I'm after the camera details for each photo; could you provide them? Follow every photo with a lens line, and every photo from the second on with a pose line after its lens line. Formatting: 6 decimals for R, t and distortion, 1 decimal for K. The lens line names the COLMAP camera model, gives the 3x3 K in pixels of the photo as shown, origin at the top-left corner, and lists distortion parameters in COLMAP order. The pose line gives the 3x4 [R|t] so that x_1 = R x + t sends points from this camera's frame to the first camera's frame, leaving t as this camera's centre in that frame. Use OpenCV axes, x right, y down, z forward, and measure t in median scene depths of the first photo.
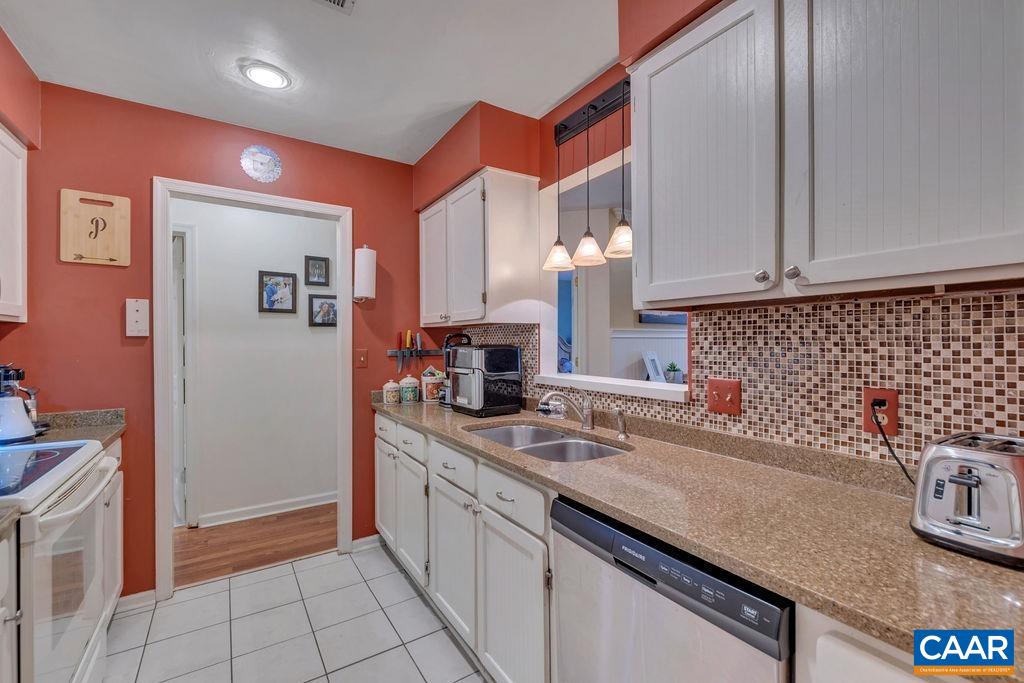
lens RADIAL K [[462.4, 0, 513.8], [0, 462.4, 328.5], [0, 0, 1]] dist [-0.001609, -0.000485]
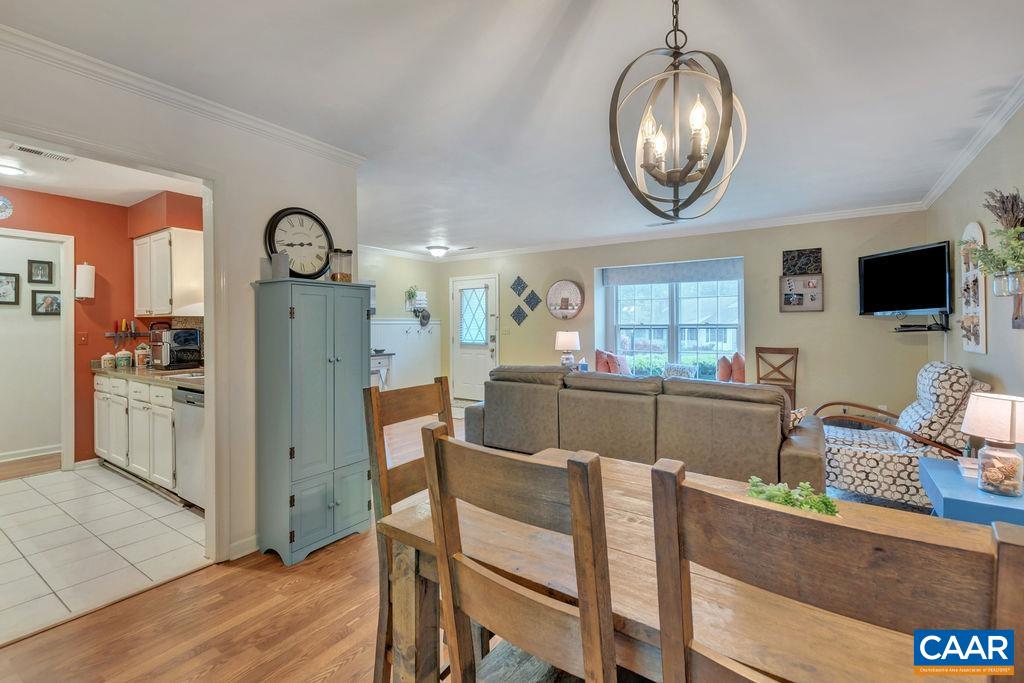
lens RADIAL K [[462.4, 0, 513.8], [0, 462.4, 328.5], [0, 0, 1]] dist [-0.001609, -0.000485]
pose [[0.916944, 0.006074, 0.398970, 0.337078], [-0.013512, 0.999783, 0.015832, -0.007635], [-0.398787, -0.019908, 0.916827, -0.878060]]
